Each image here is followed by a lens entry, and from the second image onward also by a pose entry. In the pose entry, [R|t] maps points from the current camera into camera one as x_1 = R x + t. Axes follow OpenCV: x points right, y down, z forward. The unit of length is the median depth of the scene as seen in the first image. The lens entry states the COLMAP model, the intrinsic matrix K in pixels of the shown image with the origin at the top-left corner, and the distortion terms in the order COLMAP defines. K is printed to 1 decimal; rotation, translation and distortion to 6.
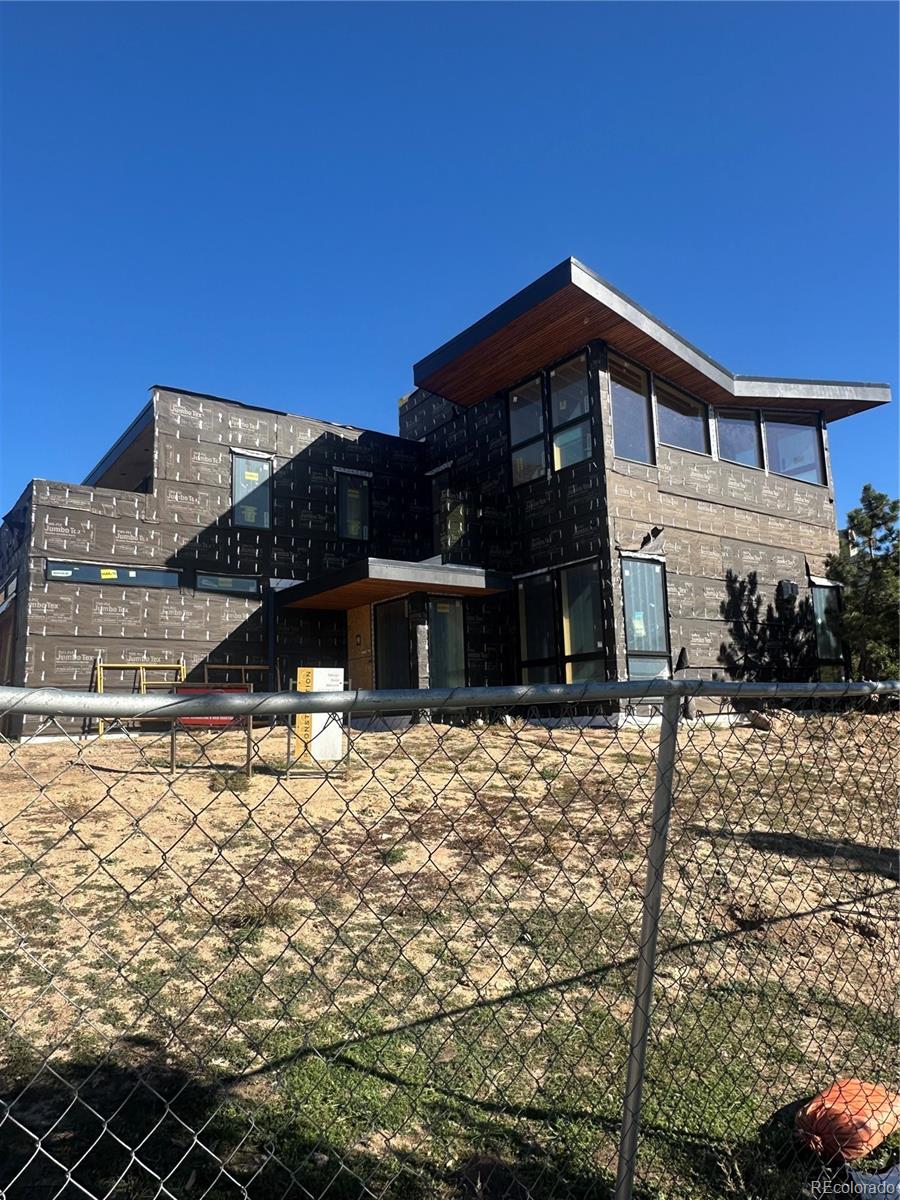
lens RADIAL K [[815.8, 0, 451.0], [0, 815.8, 598.2], [0, 0, 1]] dist [-0.043380, -0.000582]
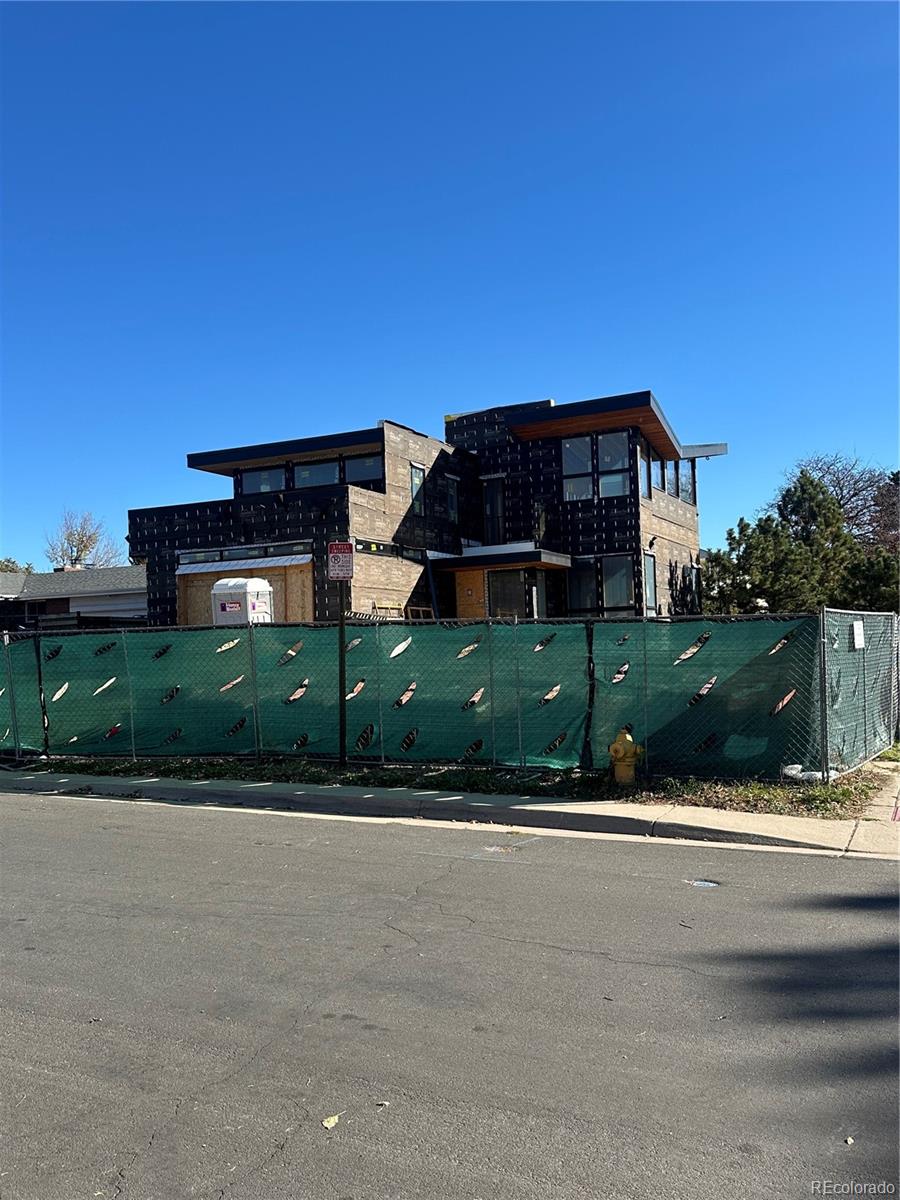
lens RADIAL K [[1067.2, 0, 448.1], [0, 1067.2, 602.2], [0, 0, 1]] dist [0.013202, 0.000965]
pose [[0.884737, 0.027533, 0.465276, -1.168546], [-0.066864, 0.995426, 0.068239, -0.070030], [-0.461269, -0.091483, 0.882531, -0.822506]]
